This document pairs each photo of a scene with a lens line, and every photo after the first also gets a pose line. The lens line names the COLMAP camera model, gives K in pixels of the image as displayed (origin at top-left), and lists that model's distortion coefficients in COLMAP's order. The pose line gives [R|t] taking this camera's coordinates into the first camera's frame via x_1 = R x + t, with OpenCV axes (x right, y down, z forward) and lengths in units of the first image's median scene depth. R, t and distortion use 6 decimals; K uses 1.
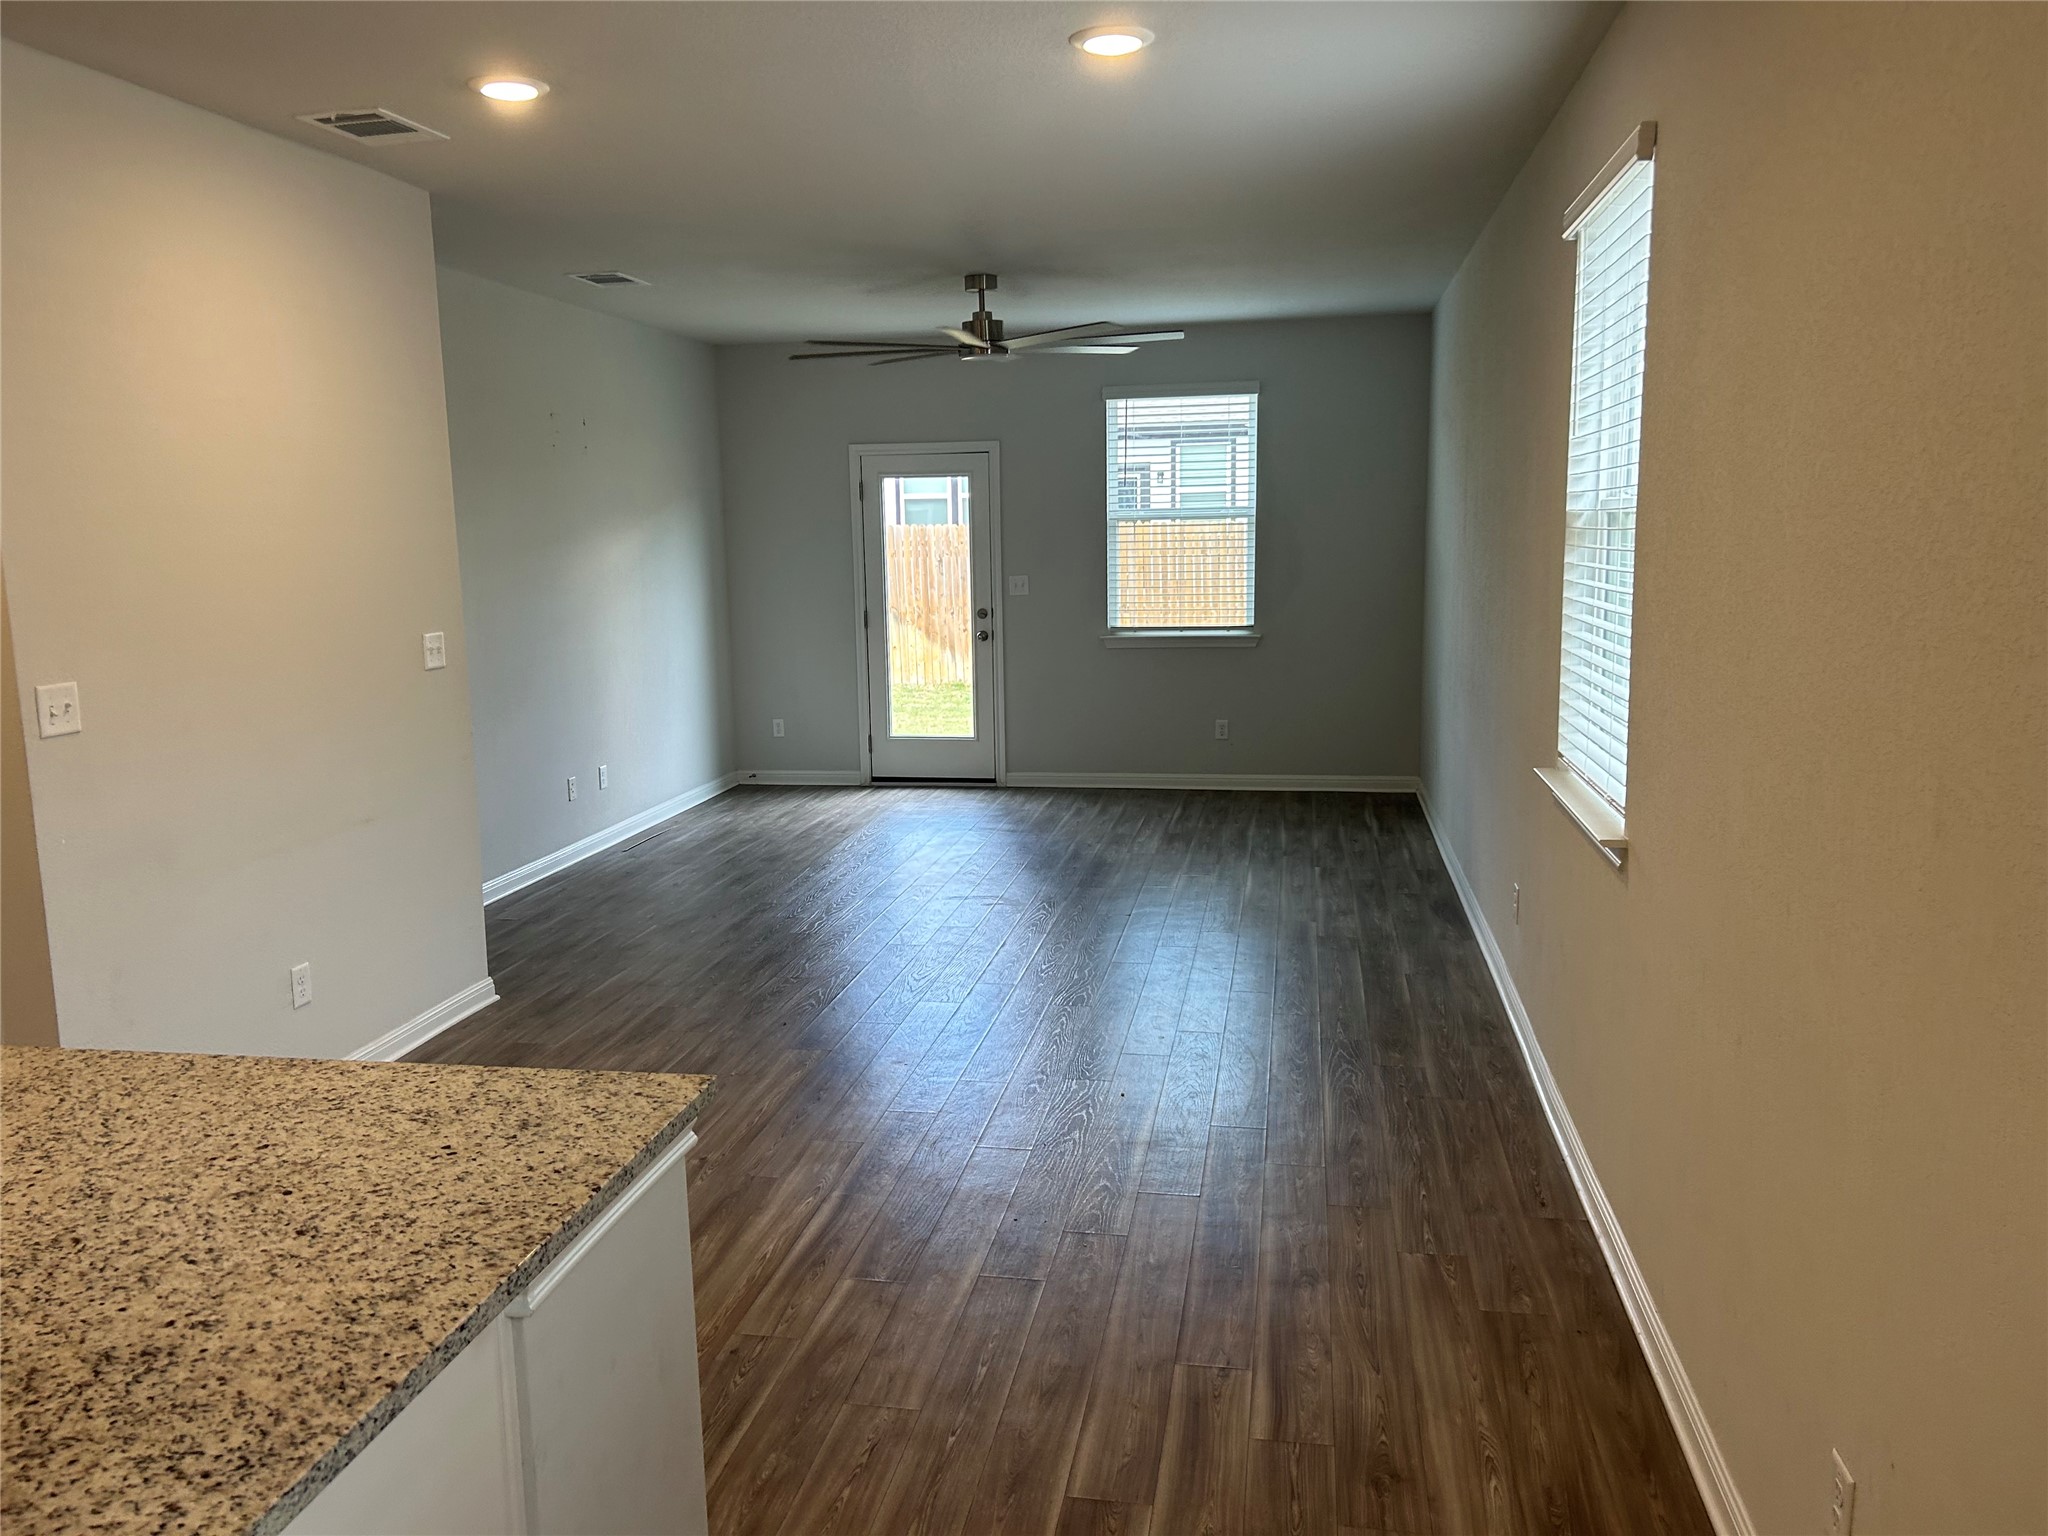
lens RADIAL K [[1542.1, 0, 1028.5], [0, 1542.1, 770.3], [0, 0, 1]] dist [0.038710, -0.045692]
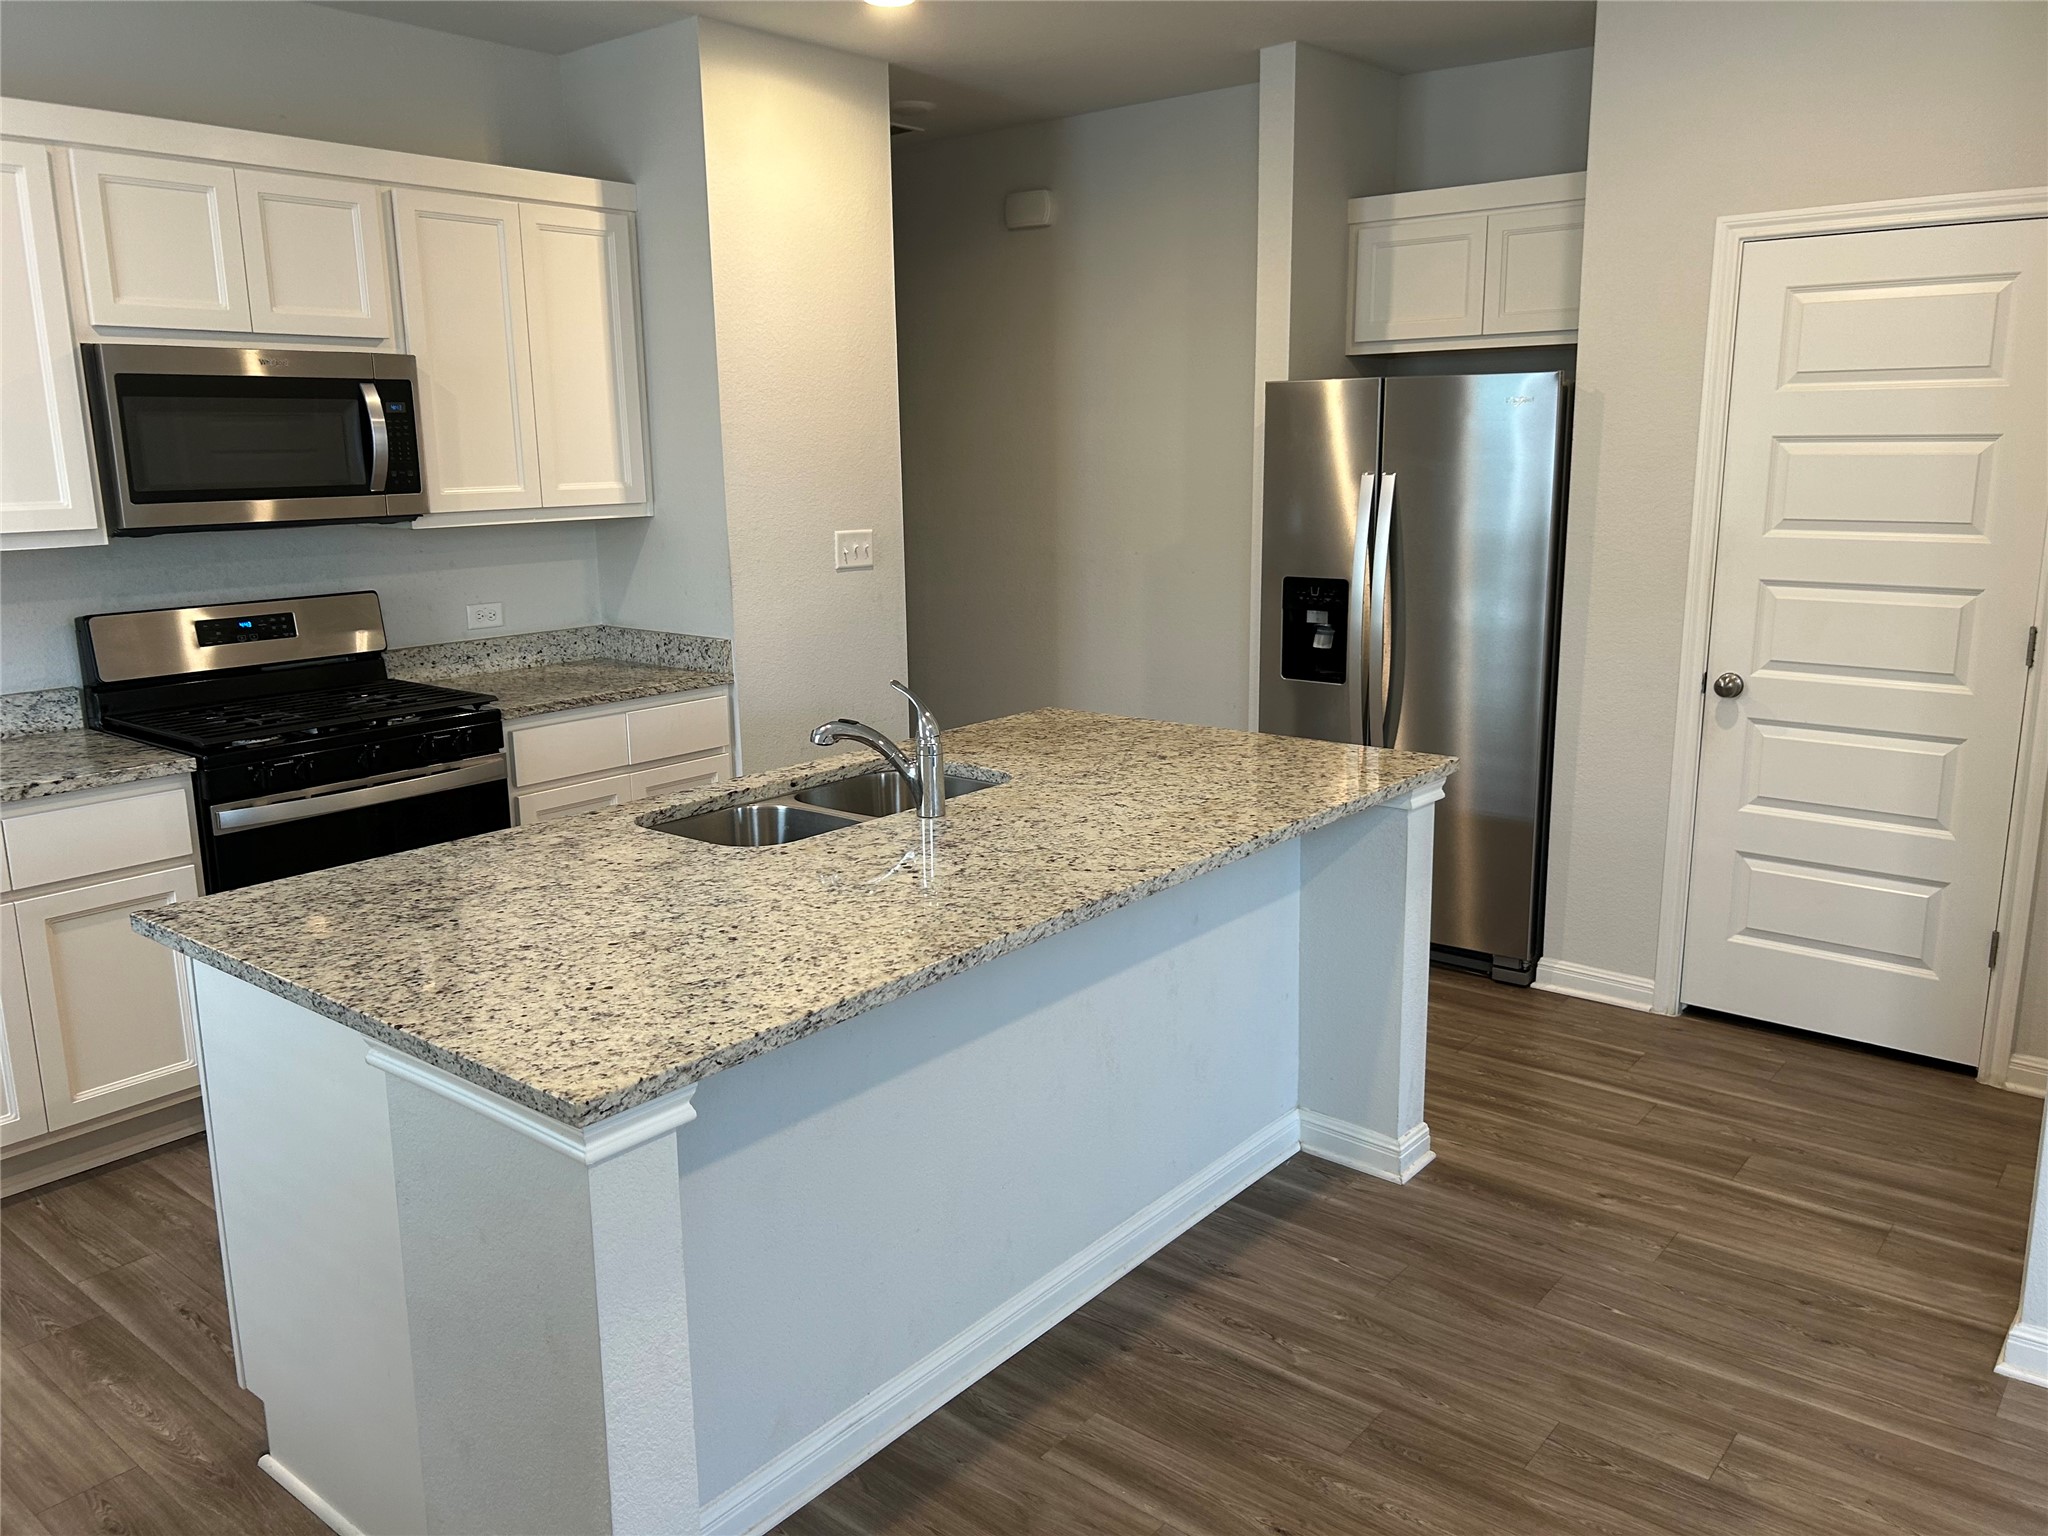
lens RADIAL K [[1542.1, 0, 1047.0], [0, 1542.1, 768.3], [0, 0, 1]] dist [0.038710, -0.045692]
pose [[-0.489801, 0.205968, -0.847156, 0.359280], [-0.115043, 0.947927, 0.296983, -0.258920], [0.864211, 0.242922, -0.440600, 1.752131]]
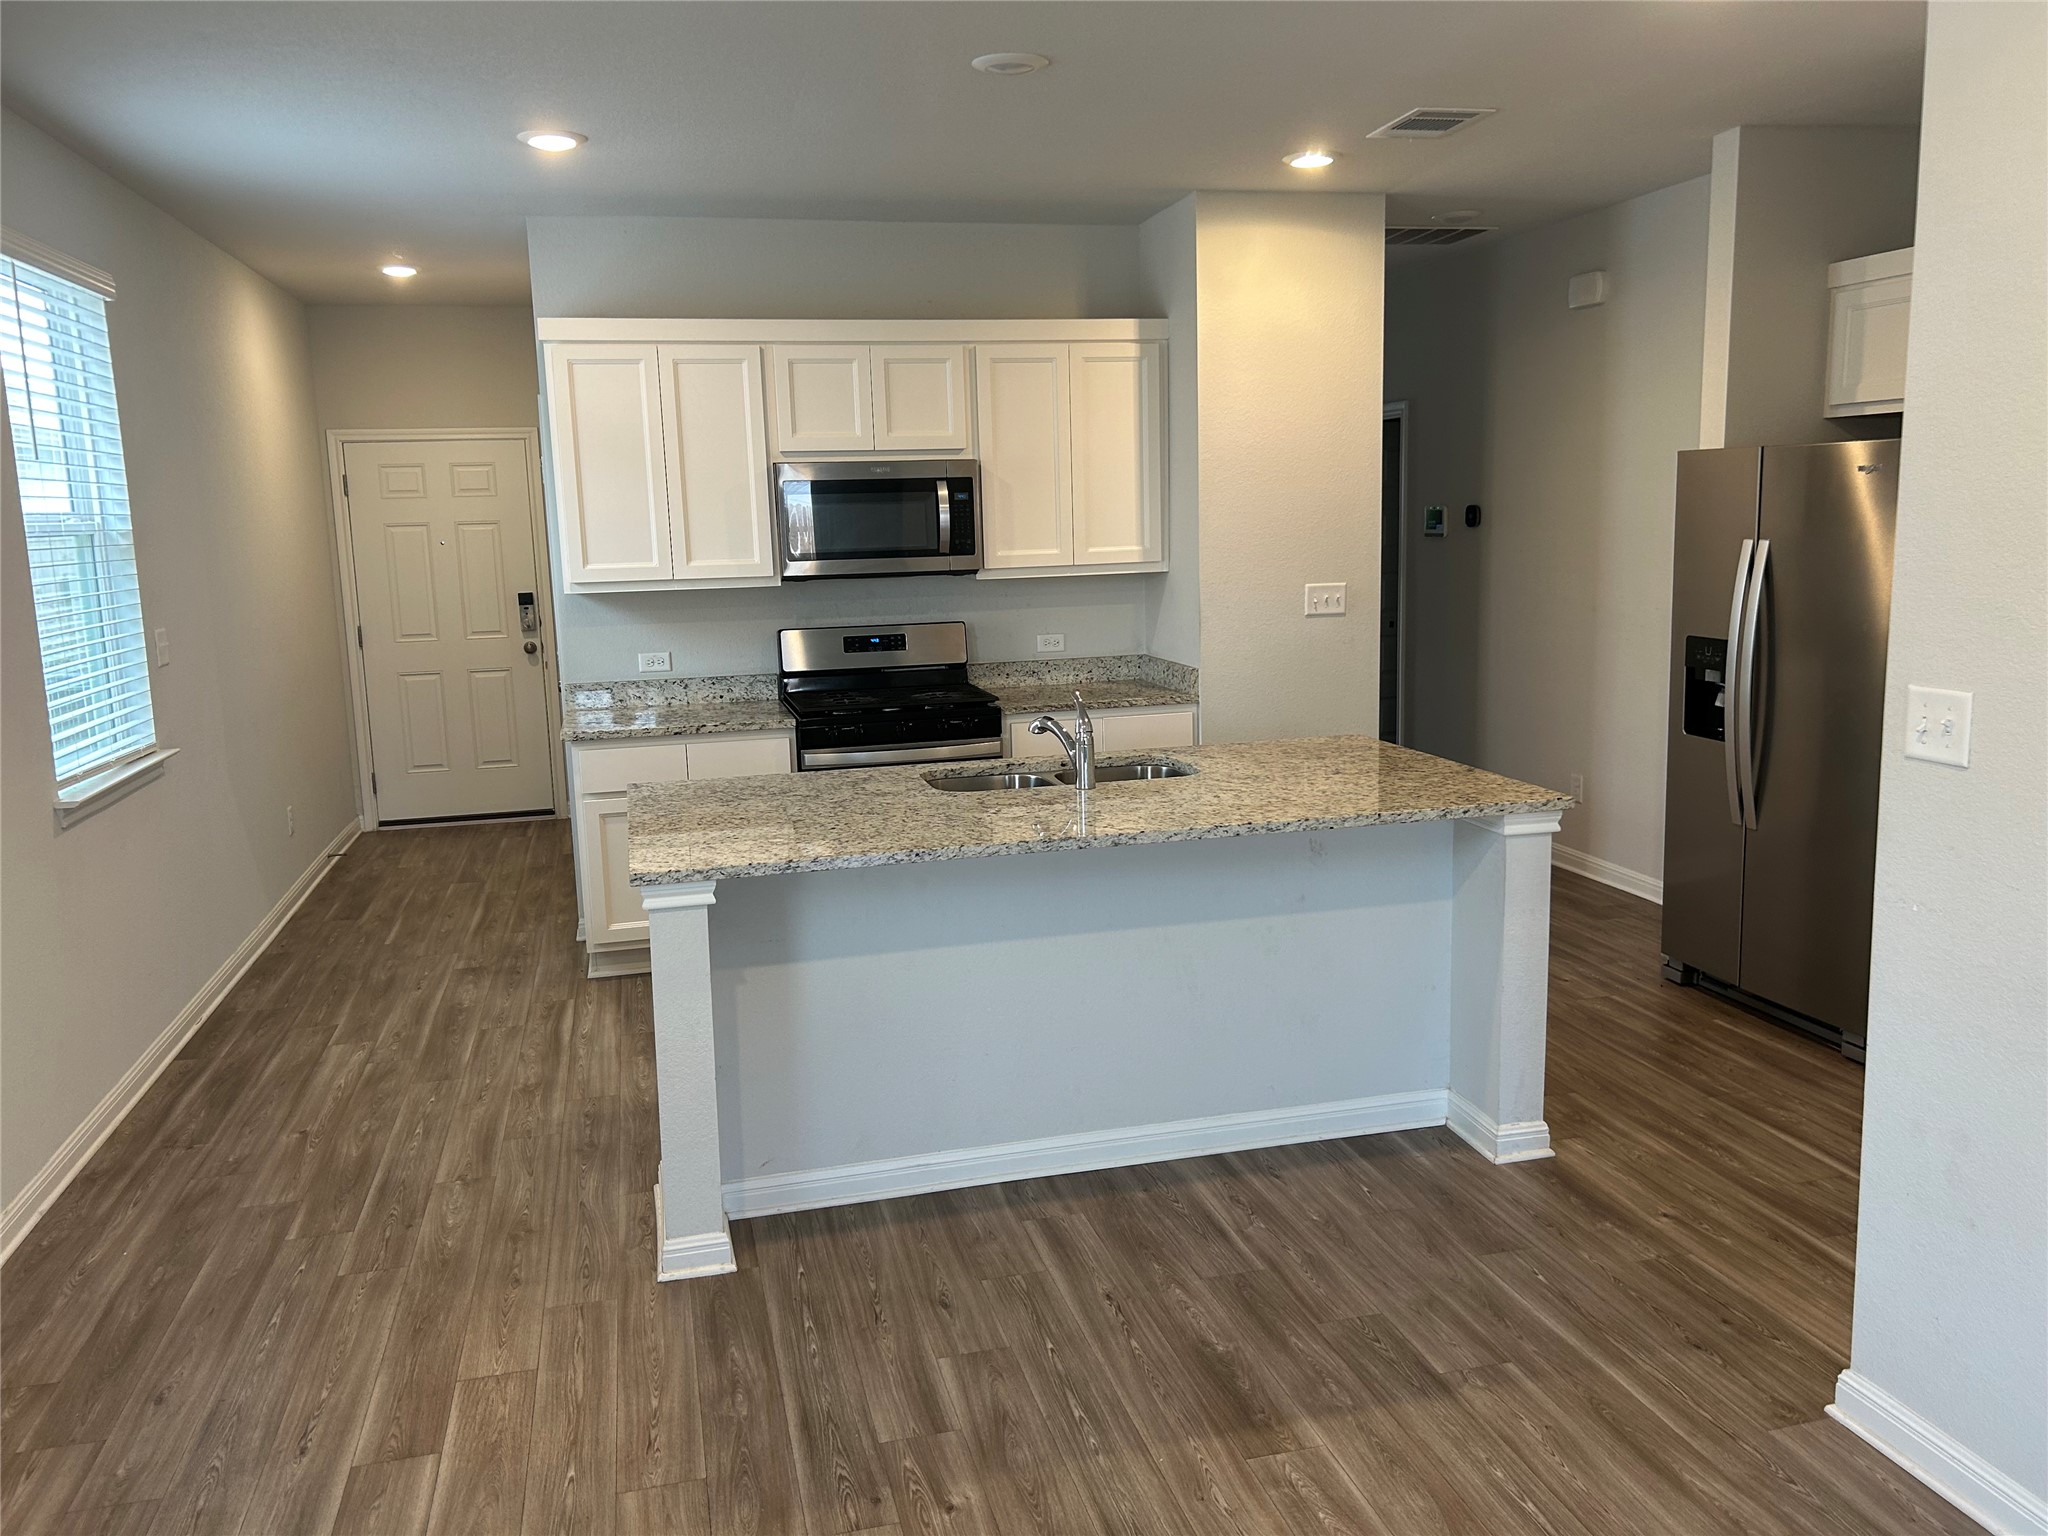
lens RADIAL K [[1542.1, 0, 1019.0], [0, 1542.1, 776.1], [0, 0, 1]] dist [0.038710, -0.045692]
pose [[-0.912712, 0.113853, -0.392421, 0.040743], [-0.018611, 0.947816, 0.318275, -0.458263], [0.408179, 0.297797, -0.862964, 2.866255]]
